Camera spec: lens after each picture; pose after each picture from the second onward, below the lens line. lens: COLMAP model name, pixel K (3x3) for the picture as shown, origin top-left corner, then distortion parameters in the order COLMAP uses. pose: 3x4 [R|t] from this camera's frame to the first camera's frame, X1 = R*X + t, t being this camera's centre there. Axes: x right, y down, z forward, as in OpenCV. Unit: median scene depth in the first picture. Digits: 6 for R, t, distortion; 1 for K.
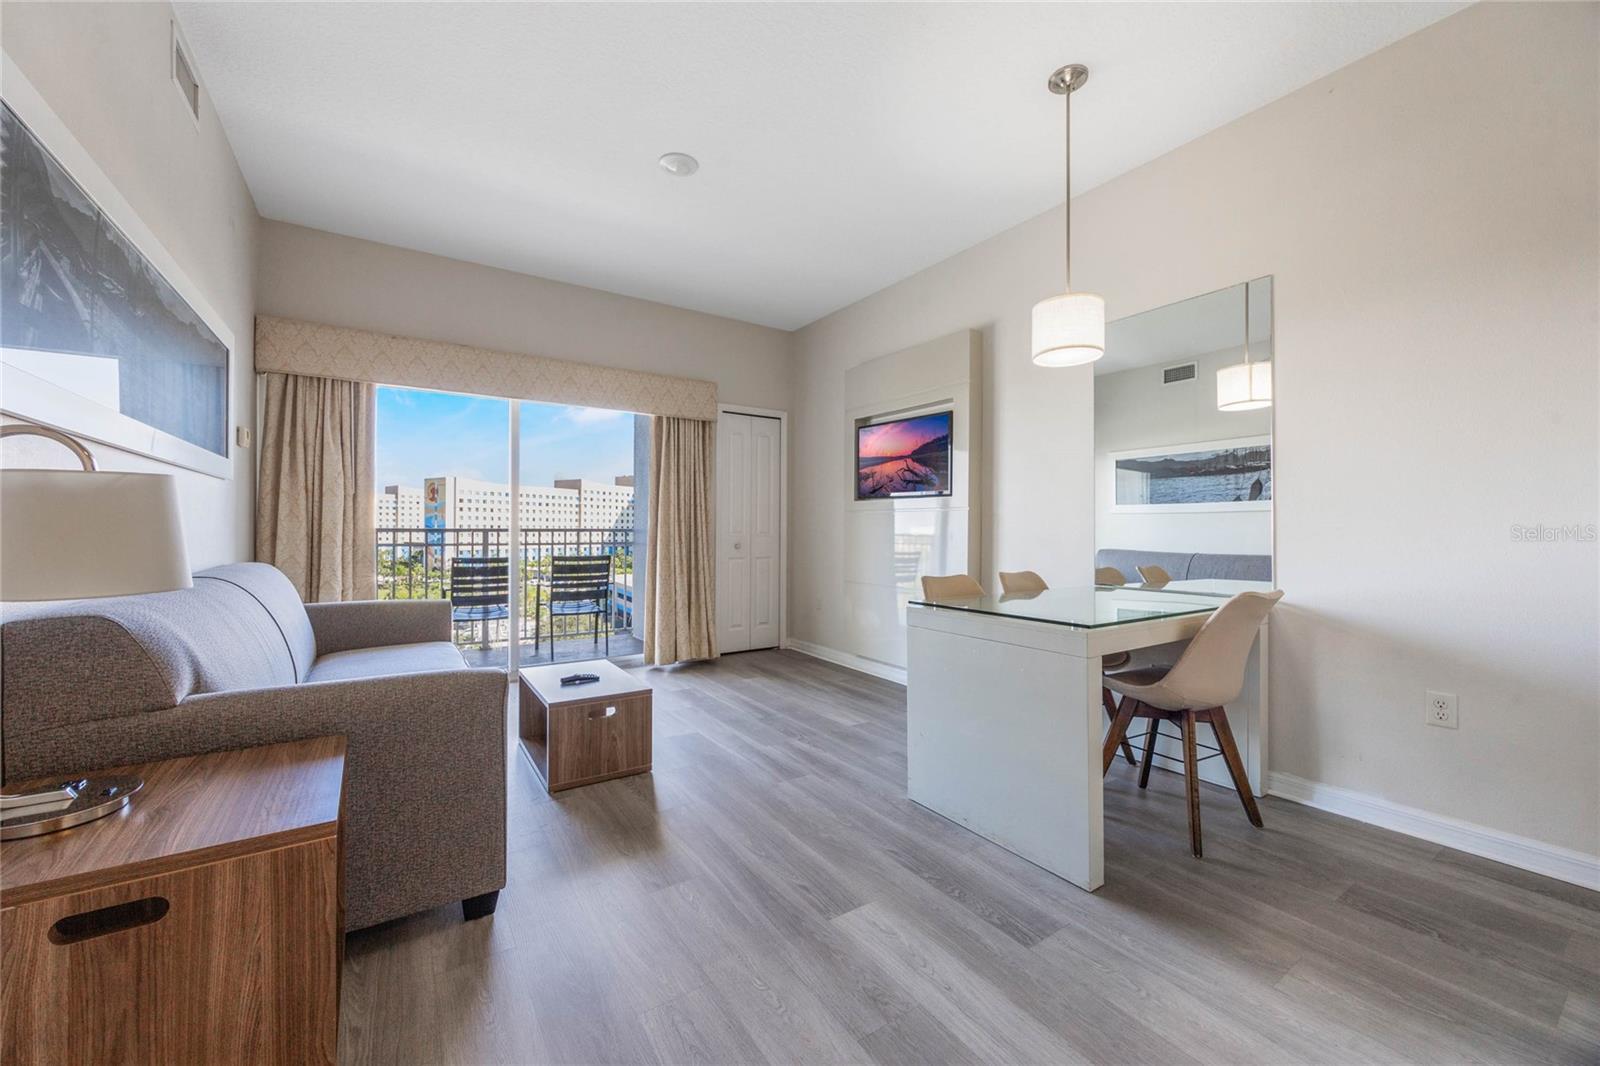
lens RADIAL K [[636.4, 0, 791.6], [0, 636.4, 525.7], [0, 0, 1]] dist [0.008542, -0.002657]
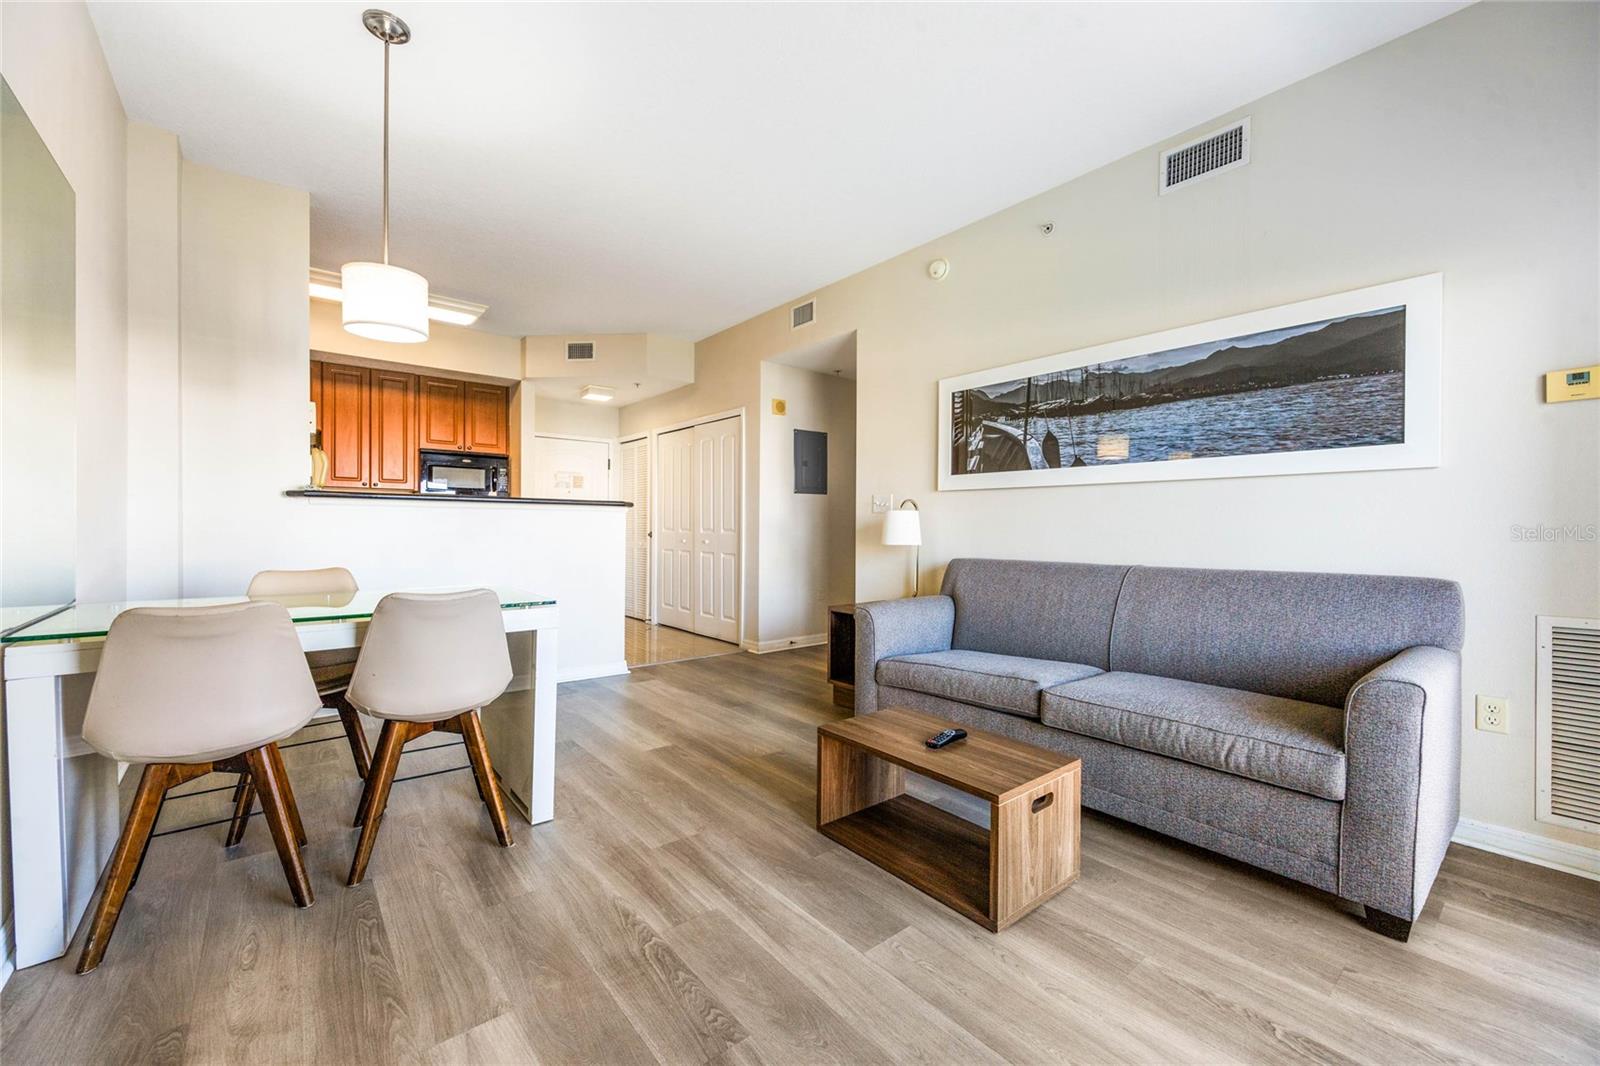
lens RADIAL K [[636.4, 0, 794.6], [0, 636.4, 529.2], [0, 0, 1]] dist [0.008542, -0.002657]
pose [[-0.994124, -0.010446, -0.107743, -0.031980], [-0.010525, 0.999945, 0.000162, 0.006373], [0.107735, 0.001295, -0.994179, 1.106901]]
